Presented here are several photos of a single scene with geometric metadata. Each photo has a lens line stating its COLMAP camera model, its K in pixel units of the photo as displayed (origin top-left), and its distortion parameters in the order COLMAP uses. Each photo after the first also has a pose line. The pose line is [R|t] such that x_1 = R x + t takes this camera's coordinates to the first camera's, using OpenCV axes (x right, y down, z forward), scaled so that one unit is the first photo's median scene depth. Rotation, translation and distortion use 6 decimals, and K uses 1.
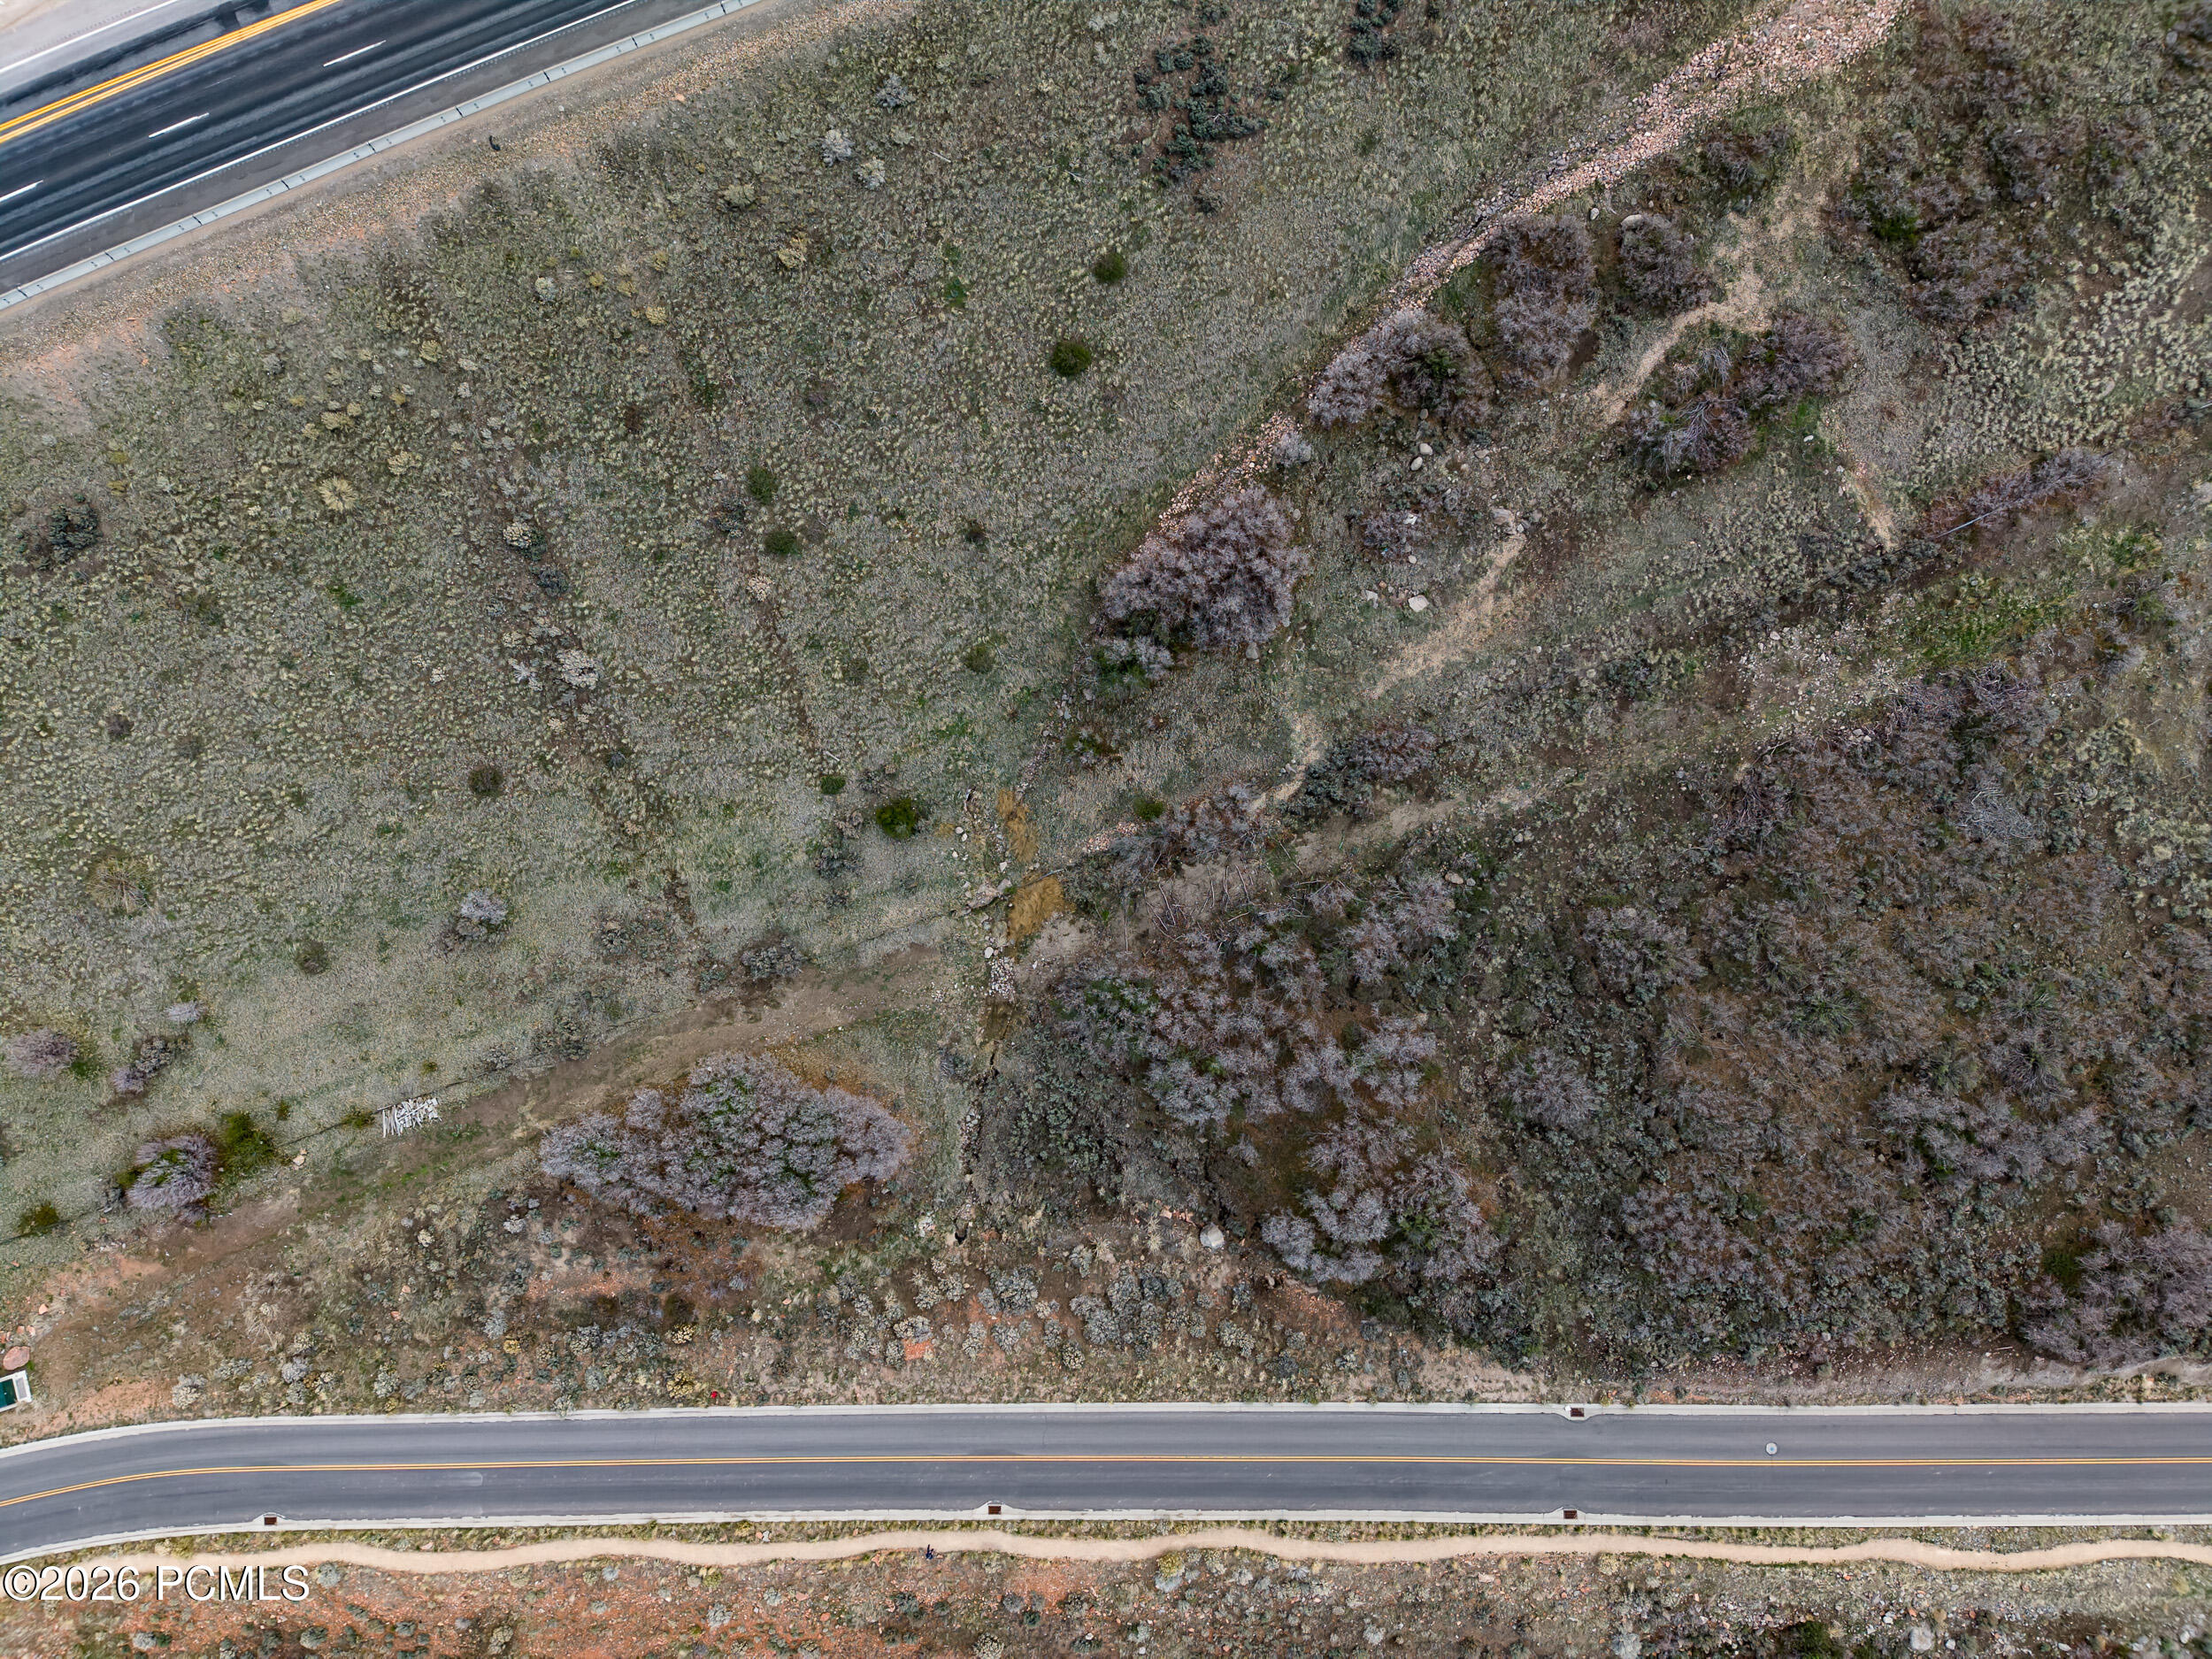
lens RADIAL K [[1472.9, 0, 1104.9], [0, 1472.9, 836.5], [0, 0, 1]] dist [0.026359, -0.024785]
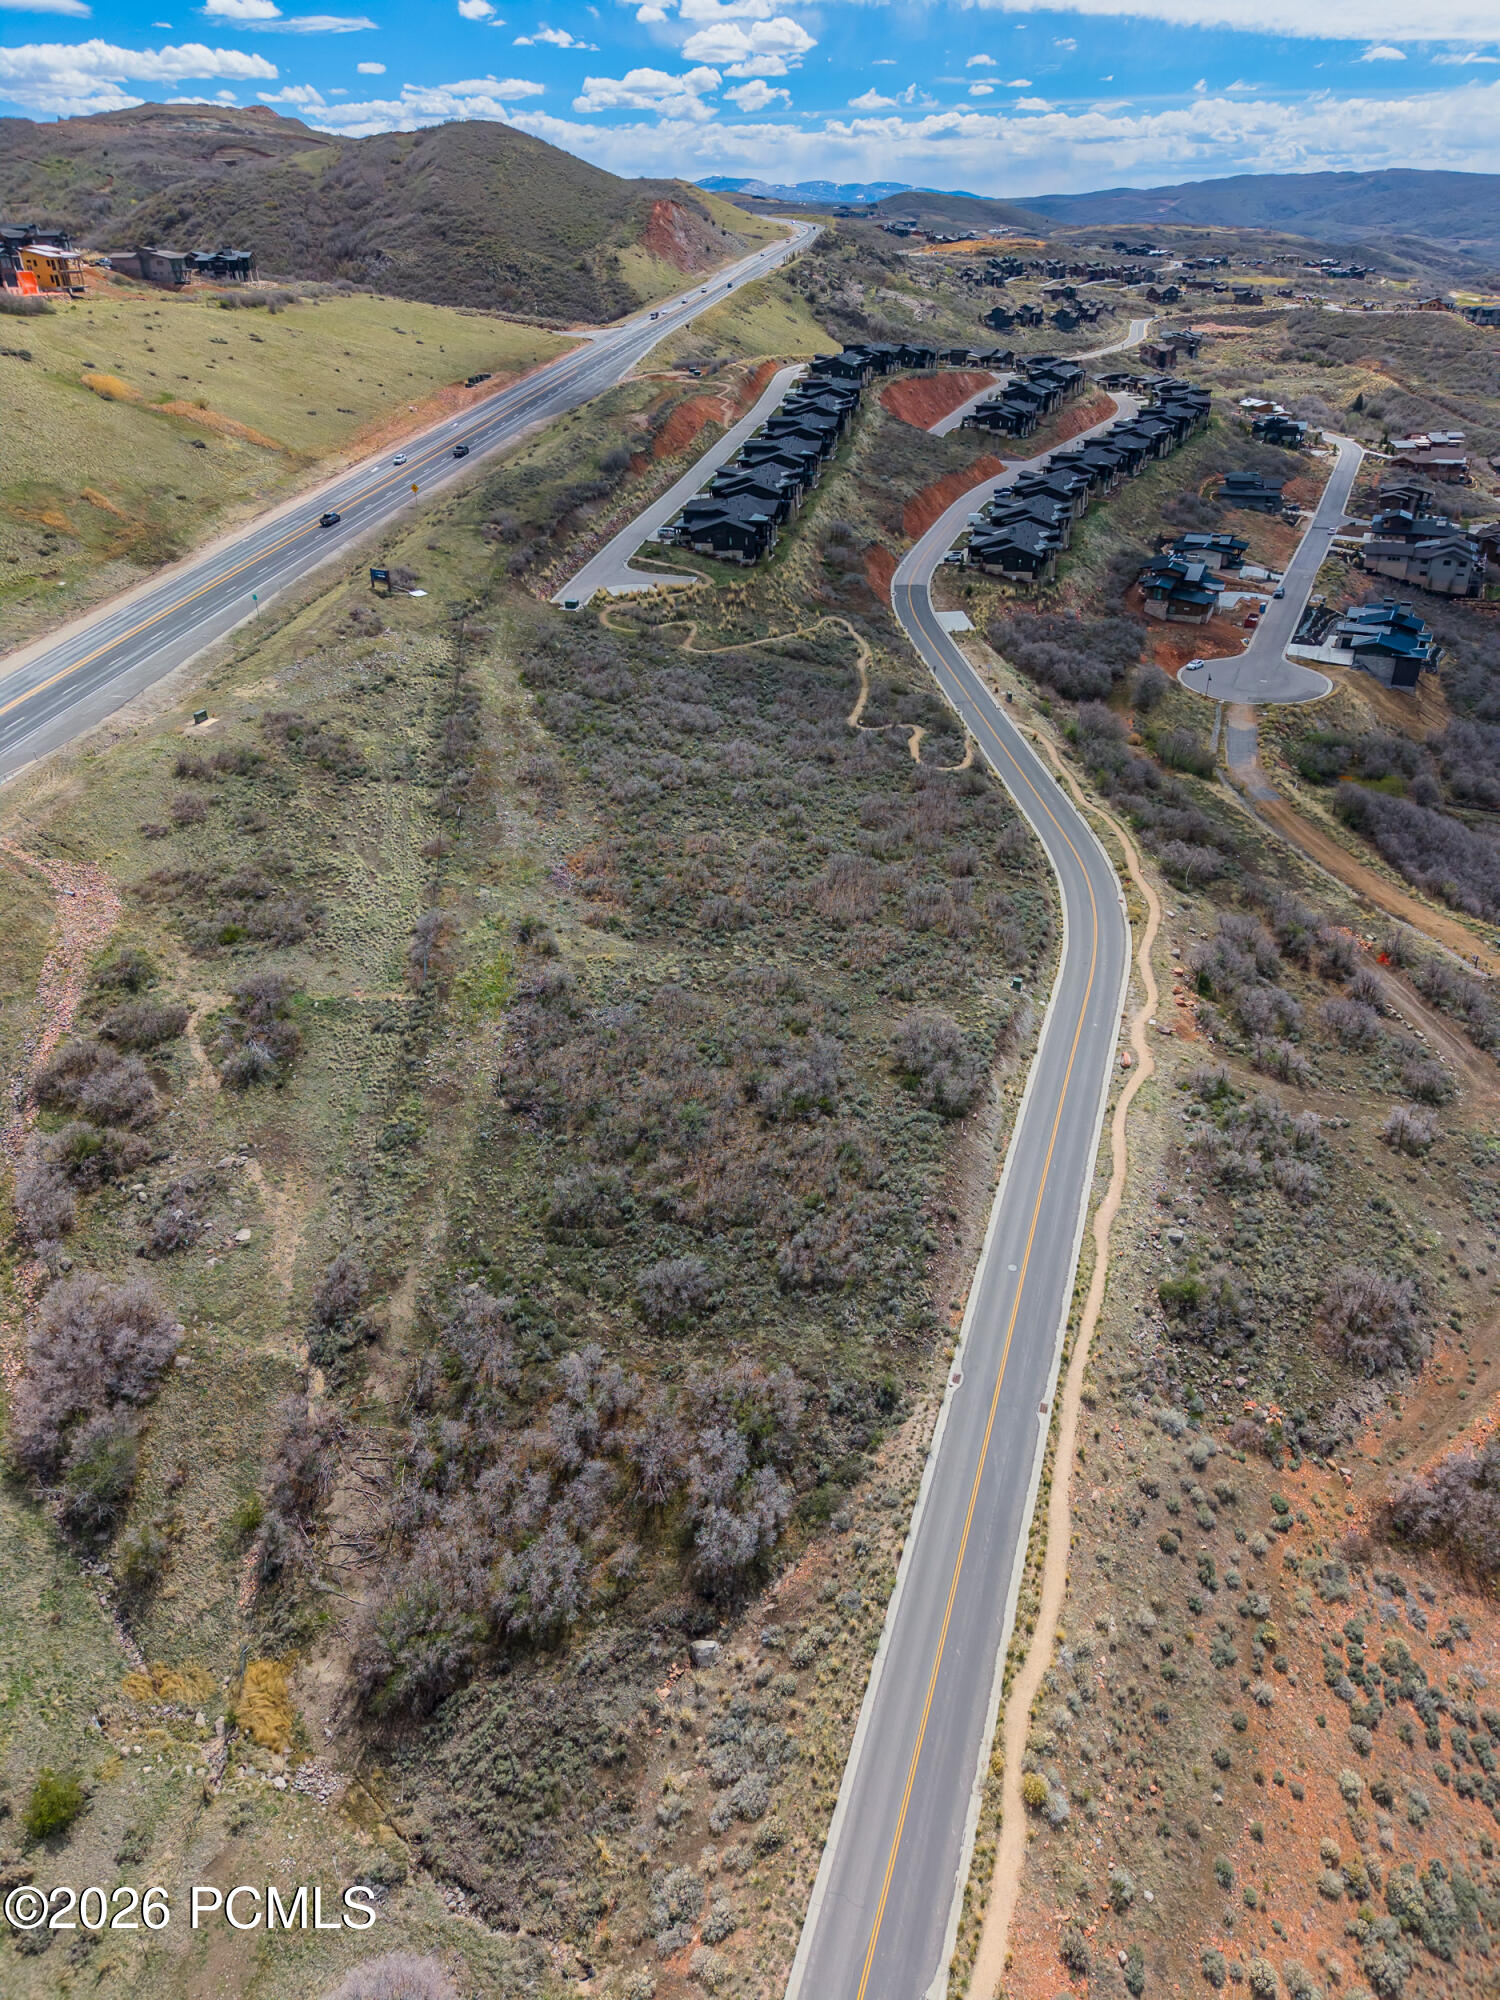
lens RADIAL K [[1334.7, 0, 753.4], [0, 1334.7, 1000.0], [0, 0, 1]] dist [0.021128, -0.018178]
pose [[0.336025, -0.462854, 0.820277, -0.425626], [0.937026, 0.252352, -0.241458, 0.419549], [-0.095239, 0.849756, 0.518502, 0.255425]]
